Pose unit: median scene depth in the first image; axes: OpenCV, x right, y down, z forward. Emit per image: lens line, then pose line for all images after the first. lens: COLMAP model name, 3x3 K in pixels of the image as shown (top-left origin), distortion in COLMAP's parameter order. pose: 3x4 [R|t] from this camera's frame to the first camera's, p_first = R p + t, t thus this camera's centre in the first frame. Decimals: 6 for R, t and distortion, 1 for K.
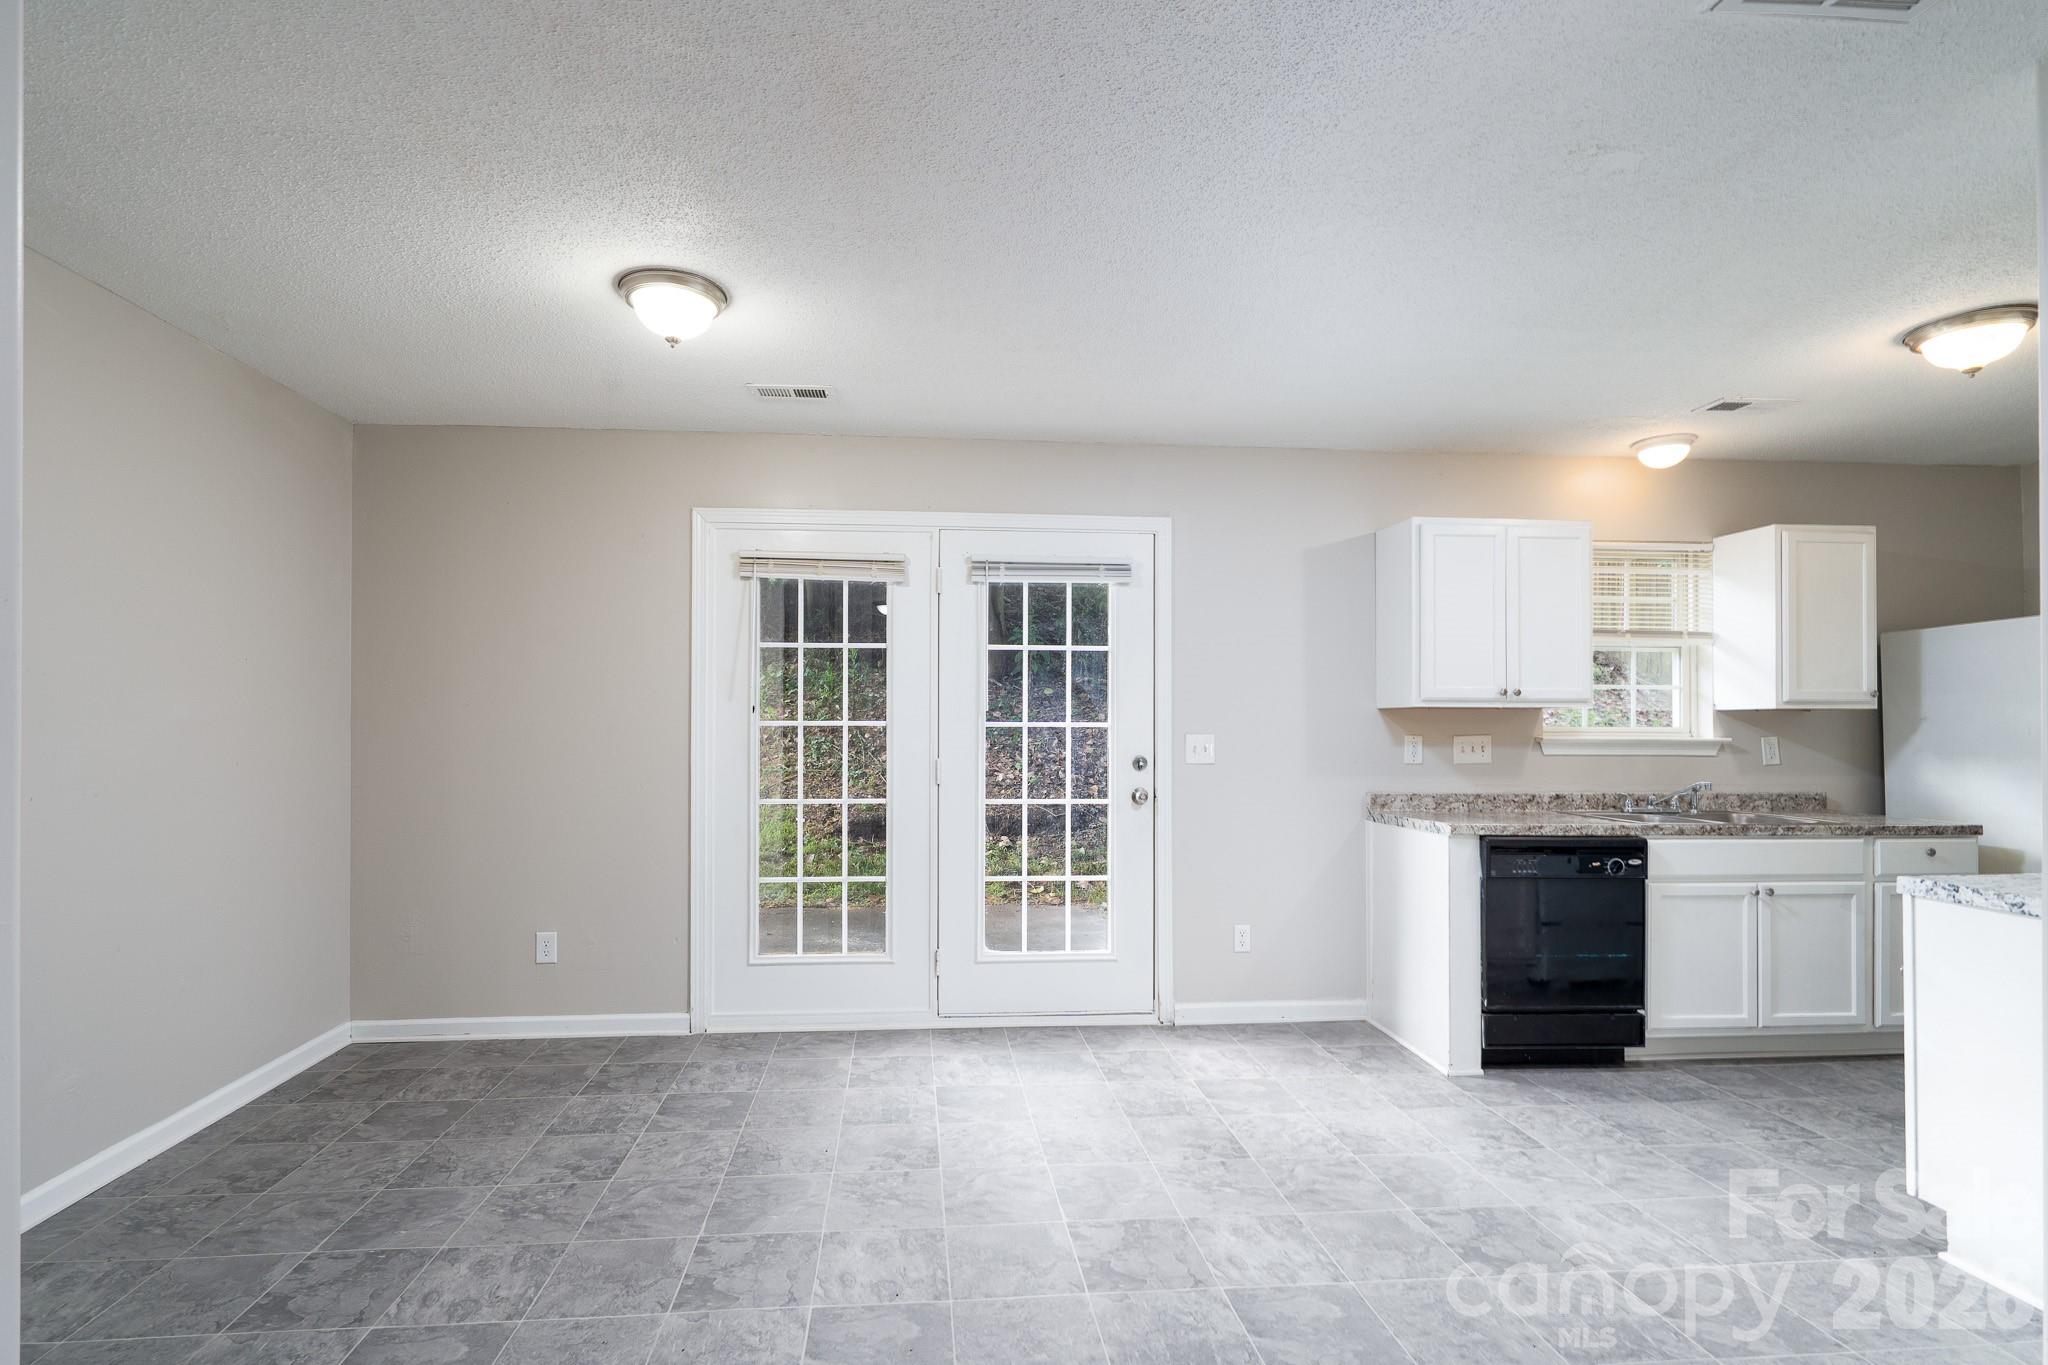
lens RADIAL K [[941.5, 0, 994.5], [0, 941.5, 713.4], [0, 0, 1]] dist [0.002034, 0.000579]
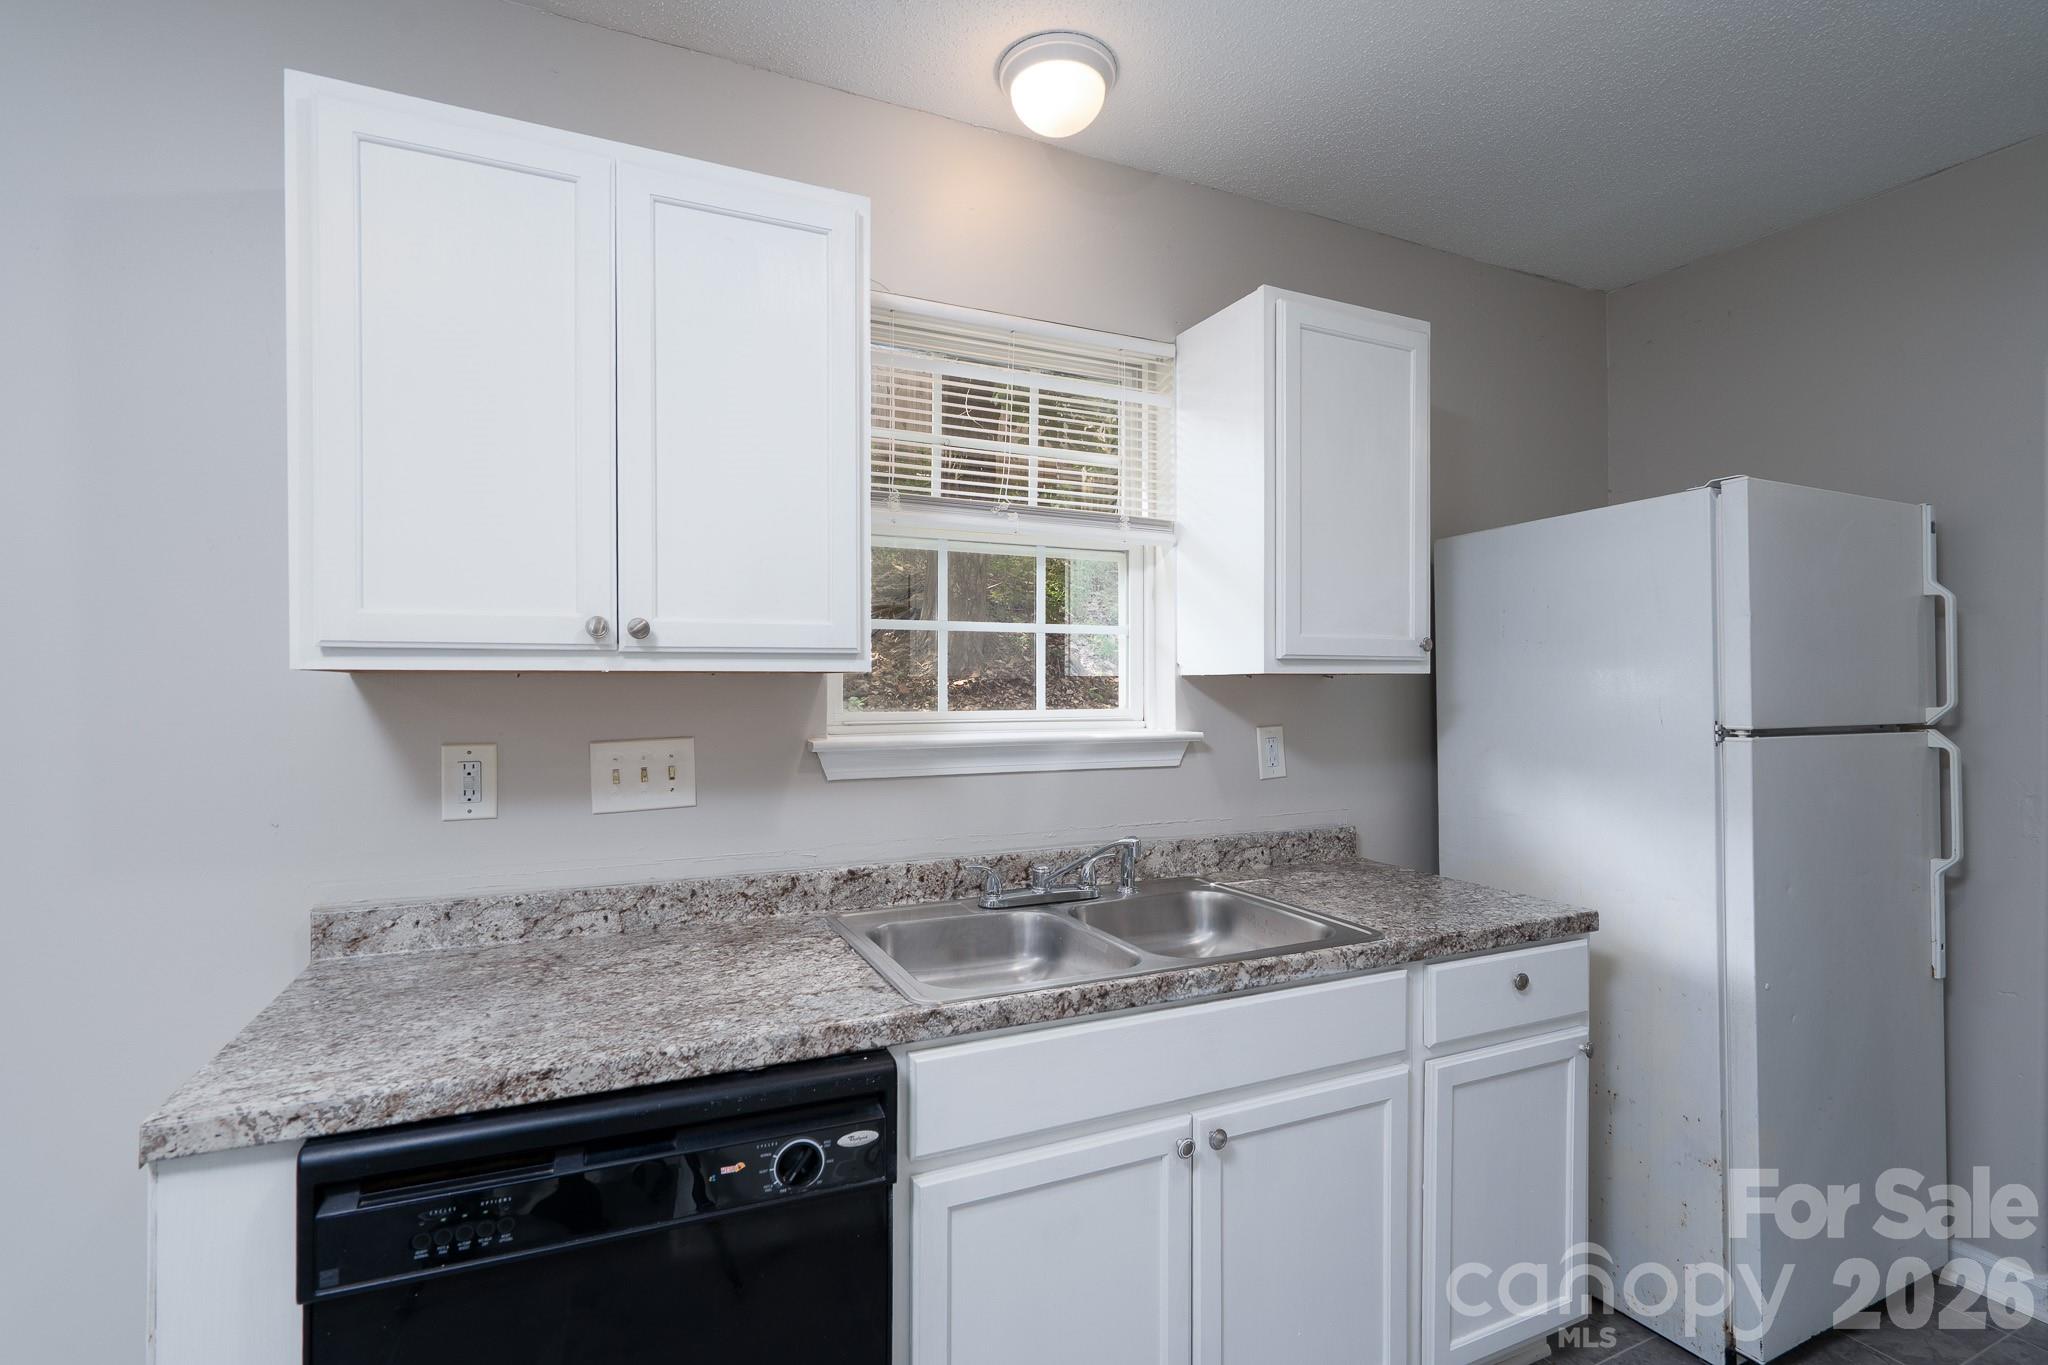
lens RADIAL K [[952.2, 0, 1030.5], [0, 952.2, 692.5], [0, 0, 1]] dist [0.000173, 0.000964]
pose [[0.934918, -0.007905, 0.354775, 0.562569], [0.001272, 0.999820, 0.018927, -0.004776], [-0.354861, -0.017244, 0.934760, 0.608260]]
